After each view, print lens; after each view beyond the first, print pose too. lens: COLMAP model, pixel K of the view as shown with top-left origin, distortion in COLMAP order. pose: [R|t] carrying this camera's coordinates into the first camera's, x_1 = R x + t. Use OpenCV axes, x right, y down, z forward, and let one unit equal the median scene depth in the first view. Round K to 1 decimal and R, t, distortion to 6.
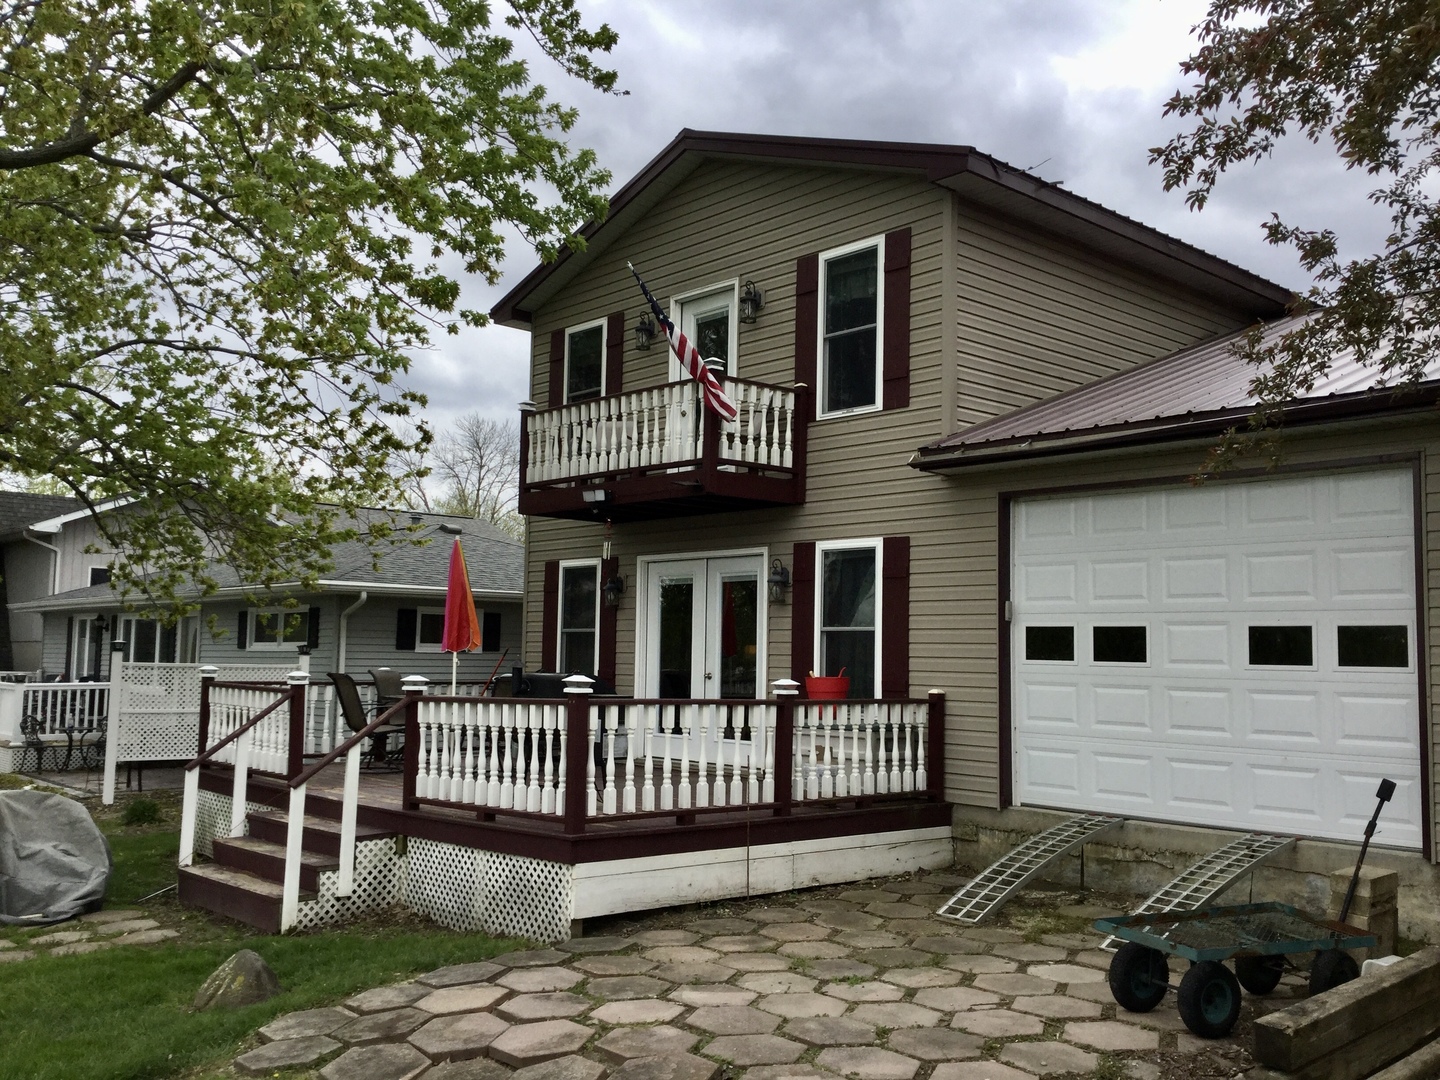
lens RADIAL K [[1295.6, 0, 711.6], [0, 1295.6, 537.3], [0, 0, 1]] dist [0.102769, -0.184736]
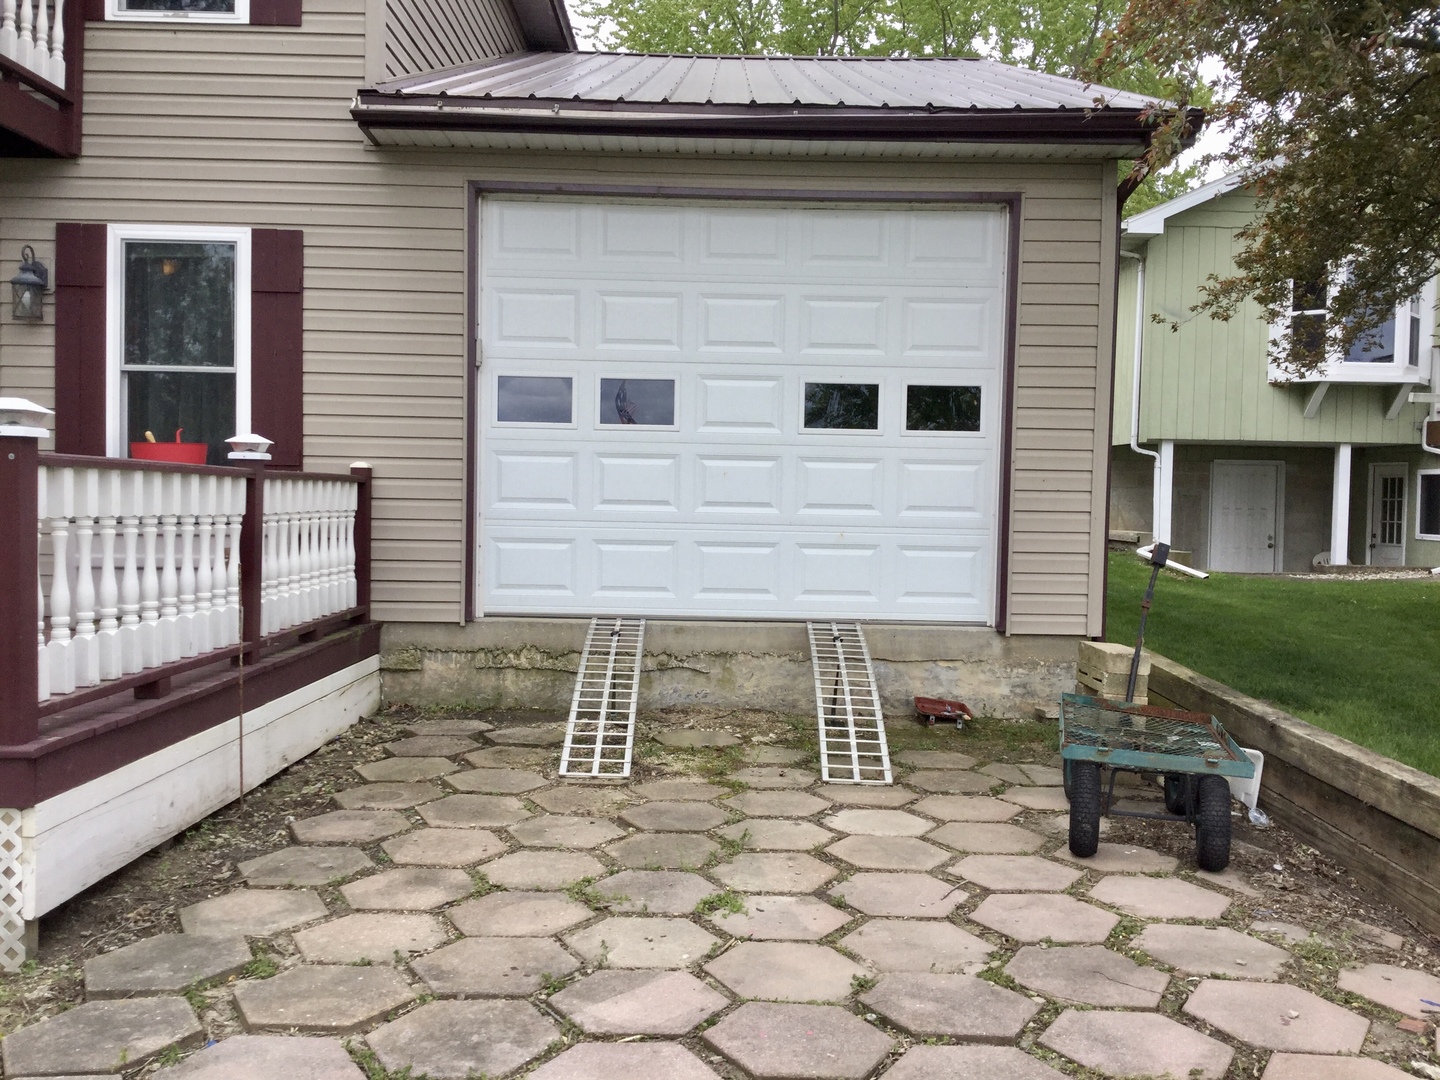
lens RADIAL K [[1295.6, 0, 728.4], [0, 1295.6, 544.1], [0, 0, 1]] dist [0.102769, -0.184736]
pose [[0.662006, -0.031343, 0.748843, -0.217672], [-0.075313, 0.991287, 0.108069, 0.072061], [-0.745705, -0.127940, 0.653877, 0.407262]]
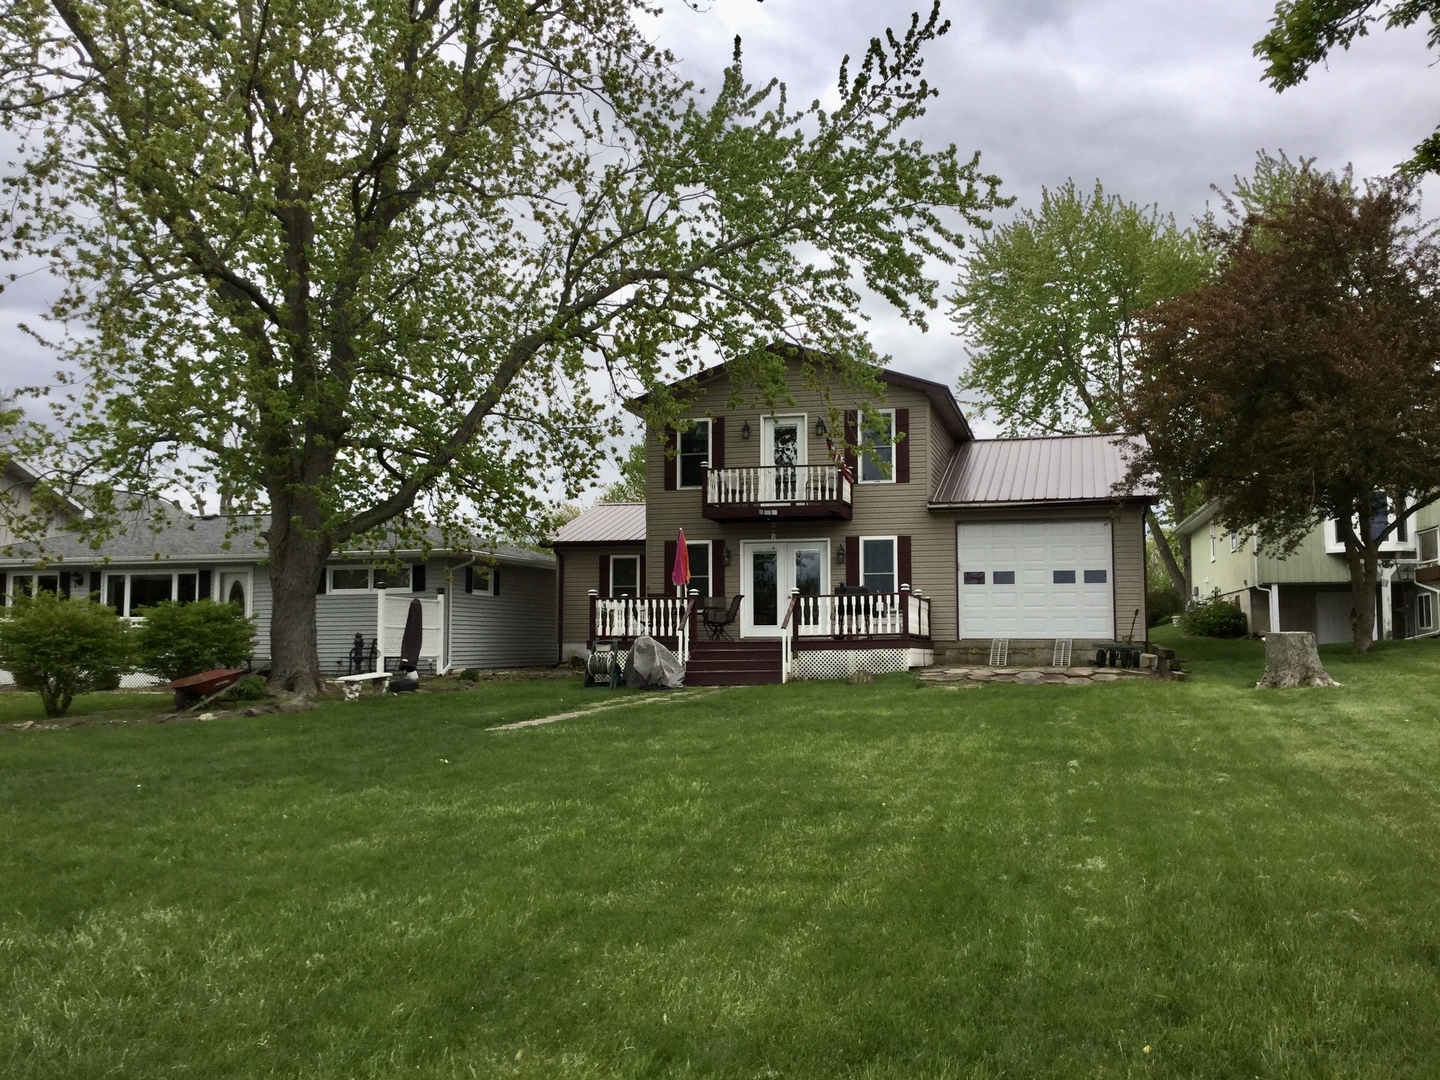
lens RADIAL K [[1295.6, 0, 713.7], [0, 1295.6, 544.0], [0, 0, 1]] dist [0.102769, -0.184736]
pose [[0.859114, 0.028075, 0.511014, -1.497716], [-0.034309, 0.999407, 0.002774, 0.022174], [-0.510633, -0.019916, 0.859568, -0.968822]]
